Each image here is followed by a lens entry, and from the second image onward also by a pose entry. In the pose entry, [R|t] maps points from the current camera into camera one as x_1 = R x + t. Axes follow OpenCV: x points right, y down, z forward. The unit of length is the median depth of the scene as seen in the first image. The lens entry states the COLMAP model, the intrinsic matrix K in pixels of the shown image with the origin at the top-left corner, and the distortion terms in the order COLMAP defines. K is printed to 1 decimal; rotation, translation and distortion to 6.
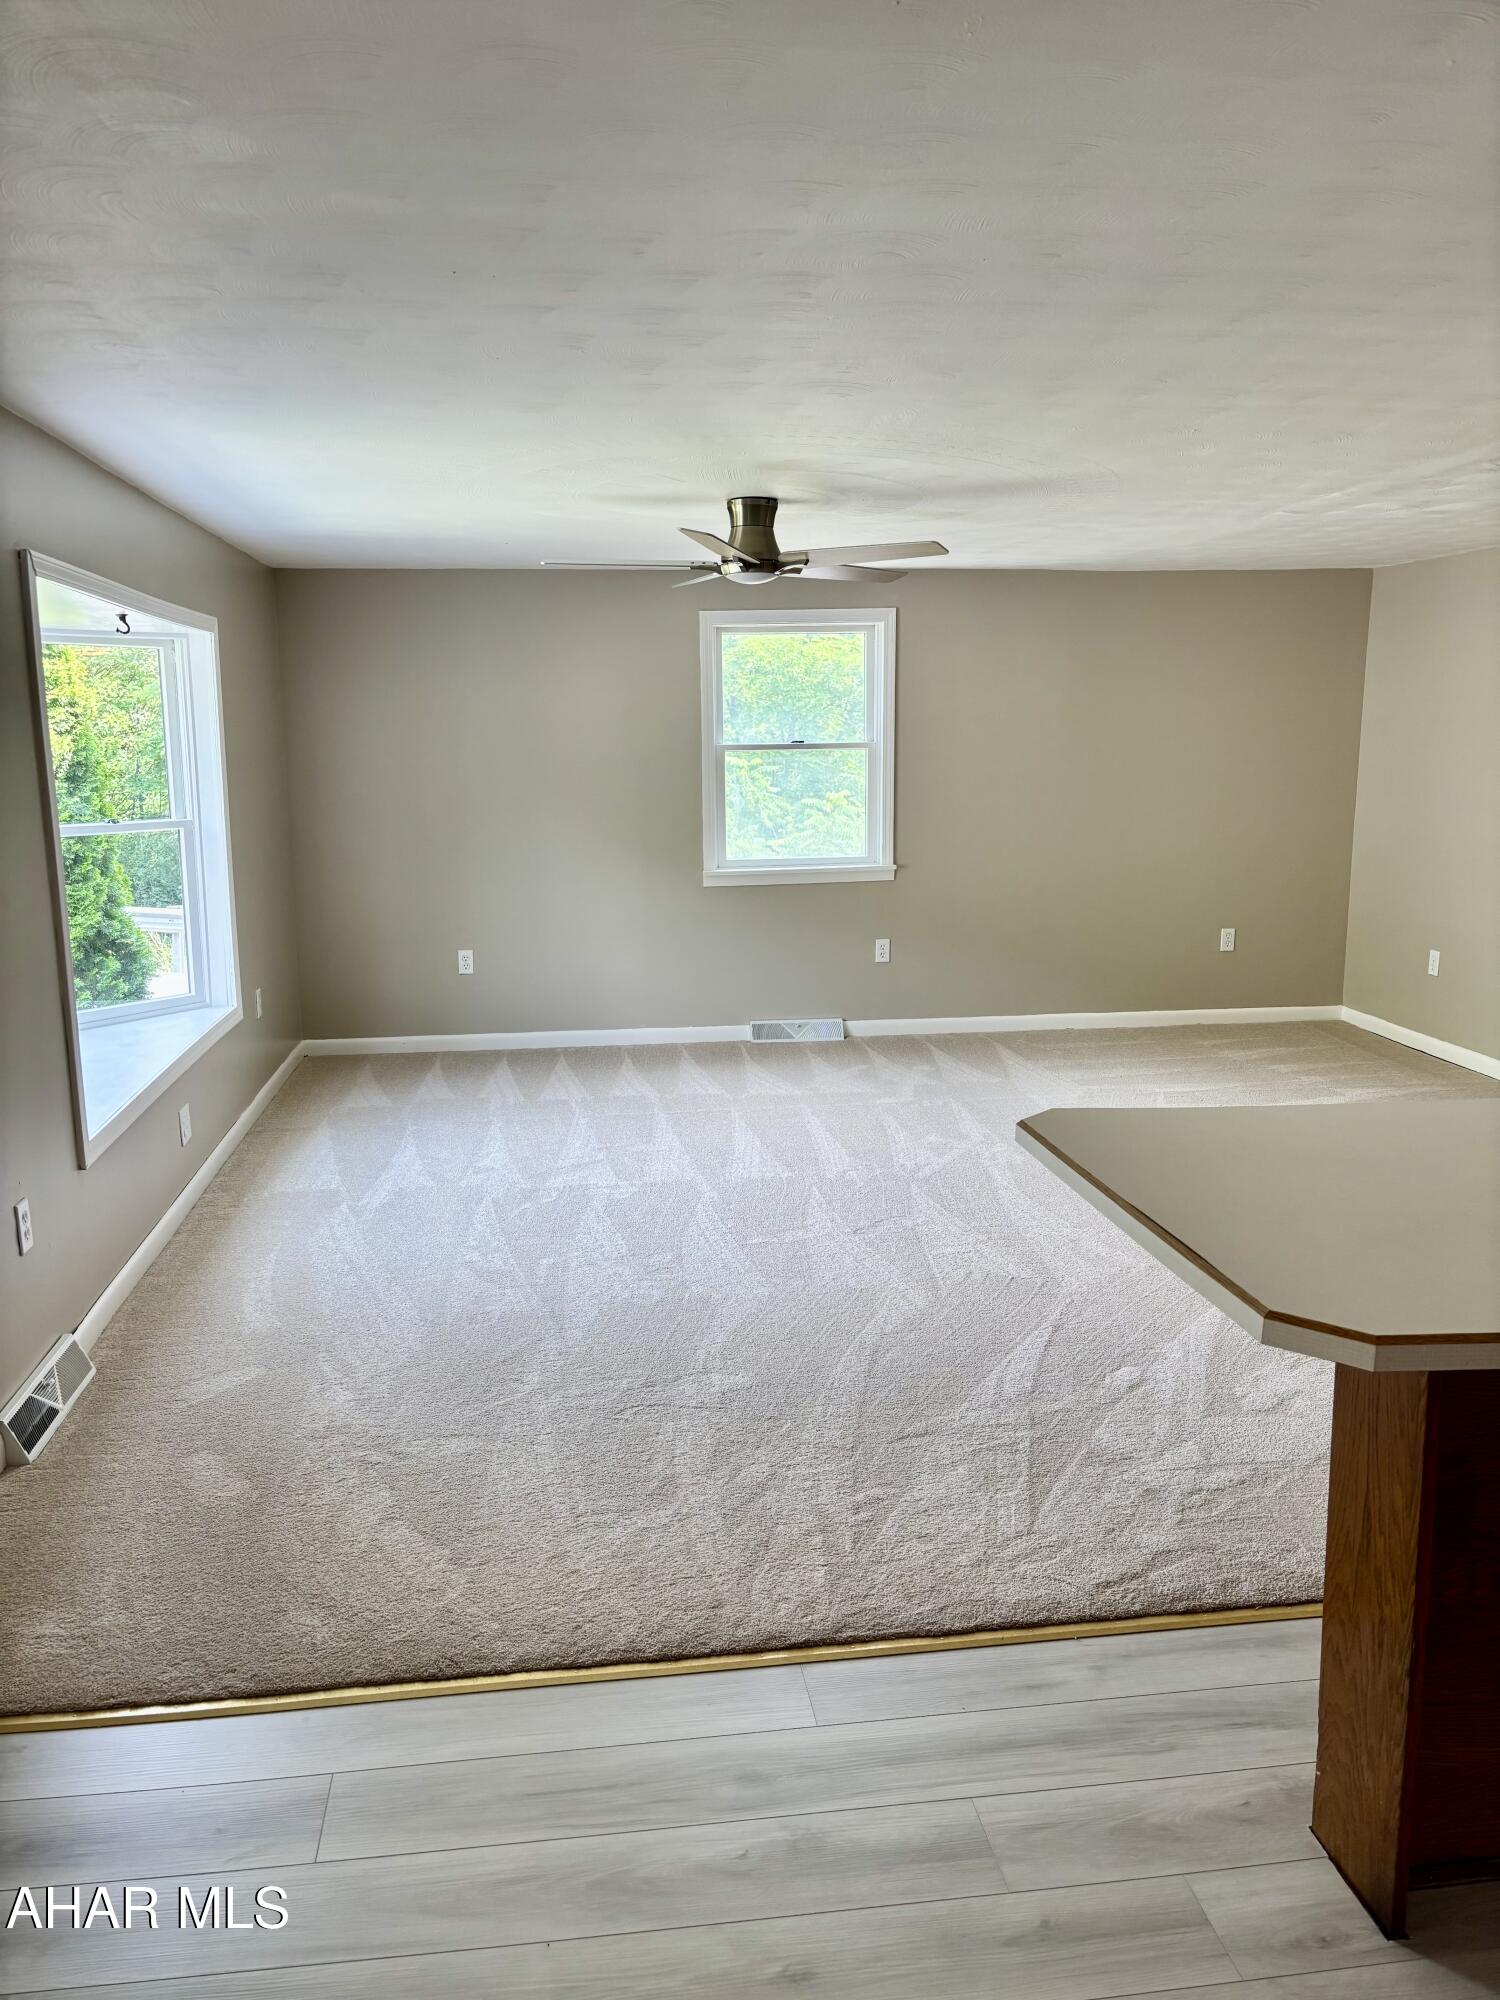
lens RADIAL K [[1529.1, 0, 765.6], [0, 1529.1, 1016.7], [0, 0, 1]] dist [0.039834, -0.028727]
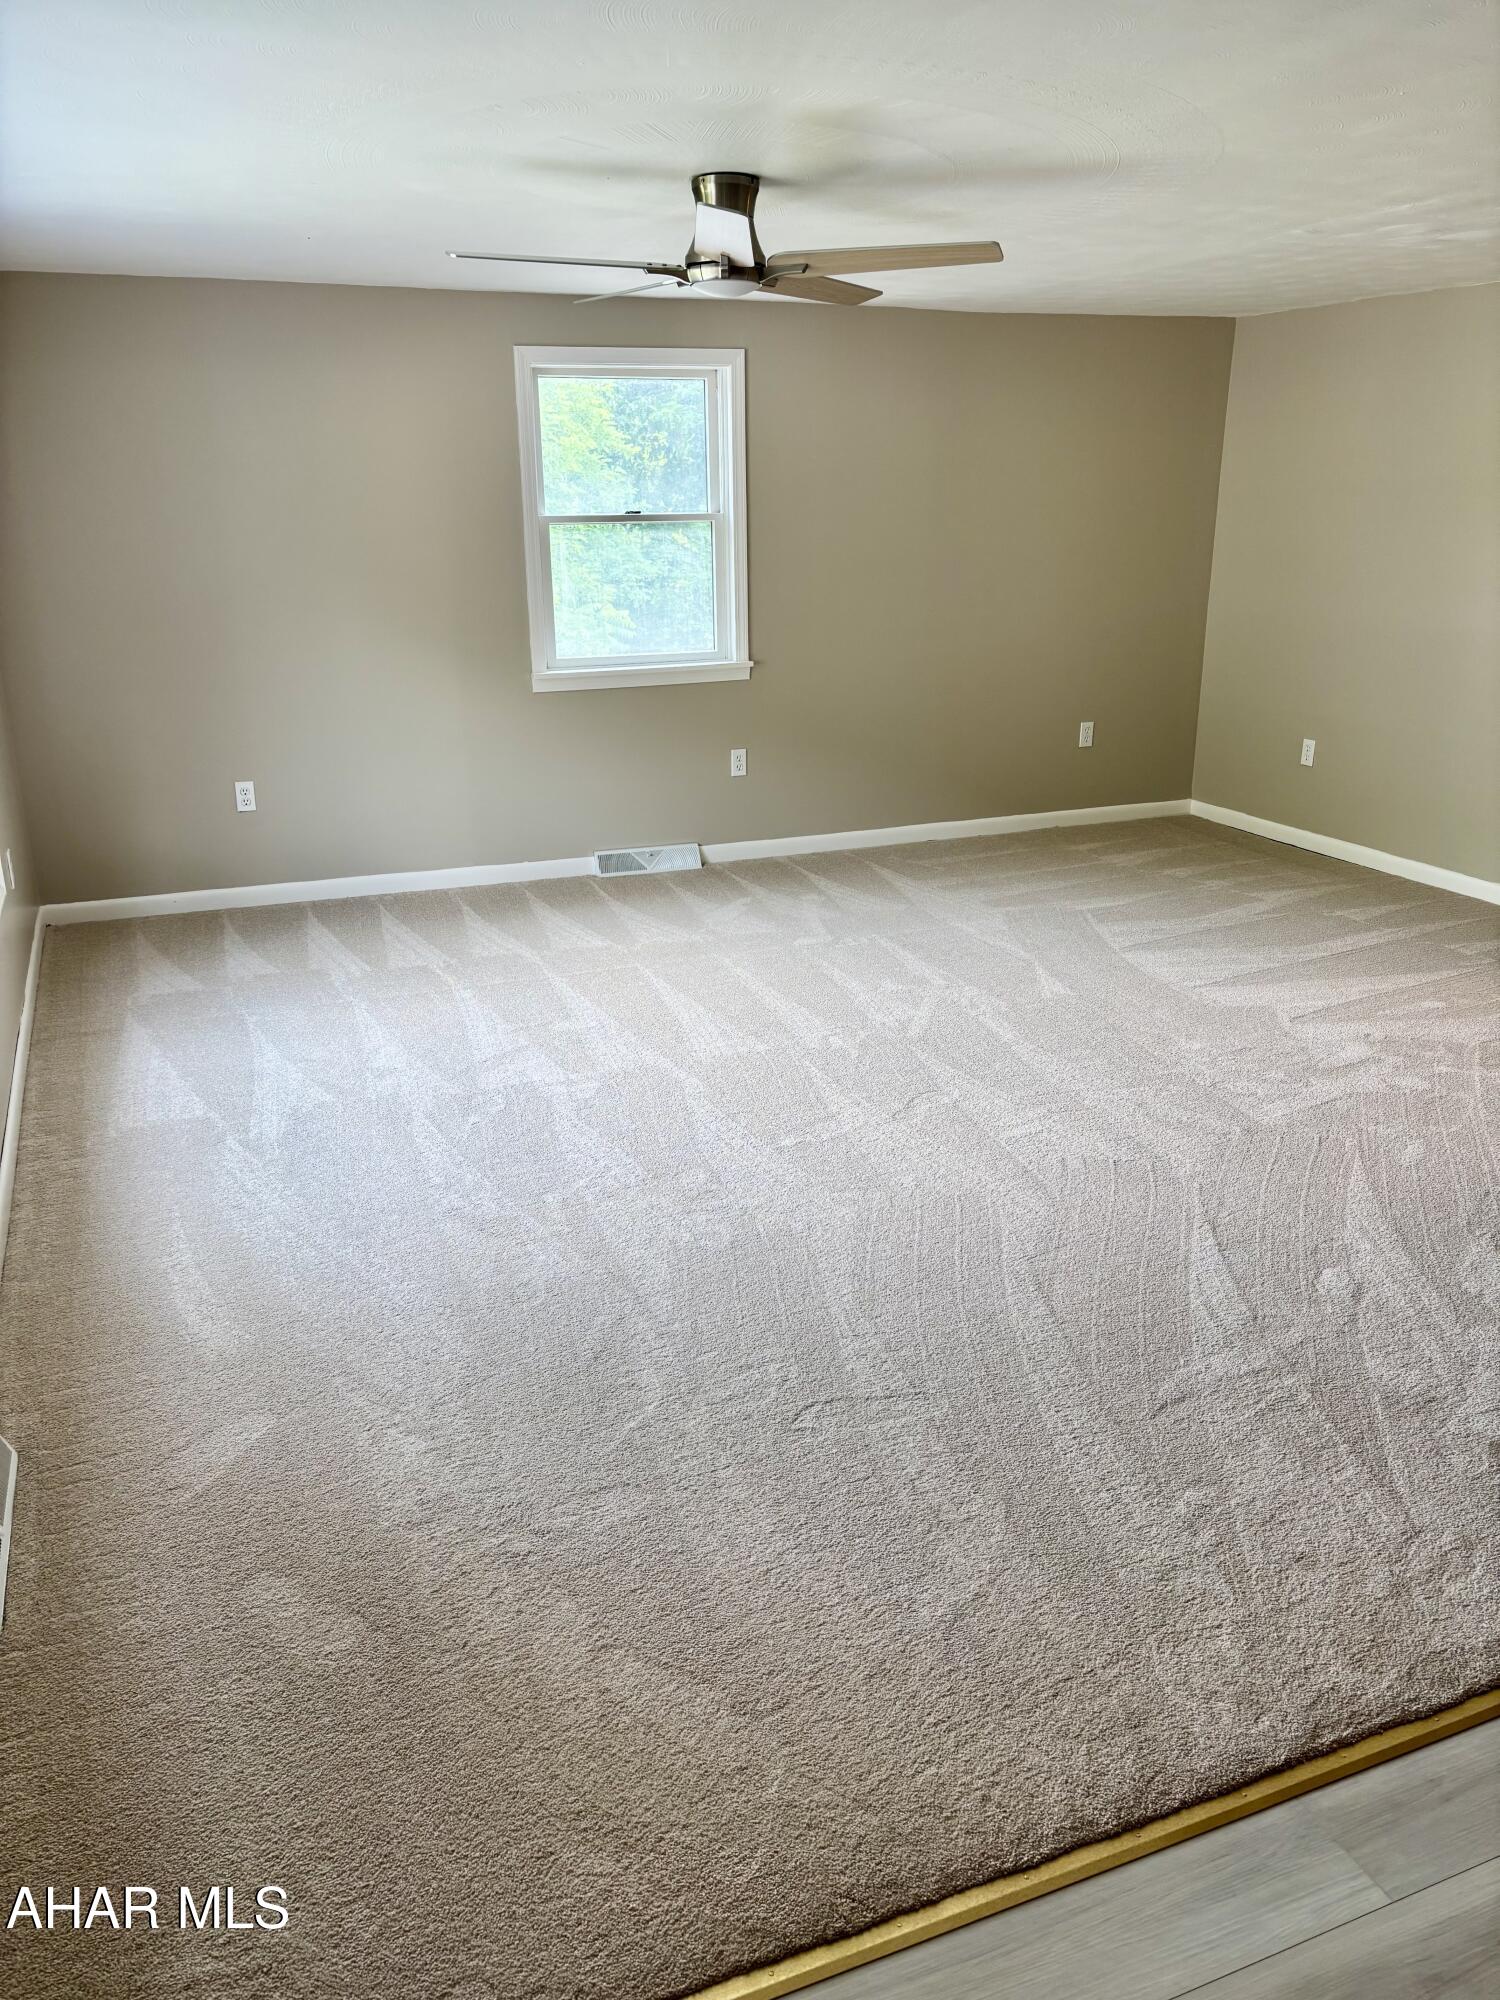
lens RADIAL K [[1529.1, 0, 733.9], [0, 1529.1, 986.9], [0, 0, 1]] dist [0.039834, -0.028727]
pose [[0.969324, -0.073290, 0.234605, -0.162815], [0.045427, 0.991484, 0.122045, -0.026330], [-0.241552, -0.107644, 0.964399, 0.171814]]
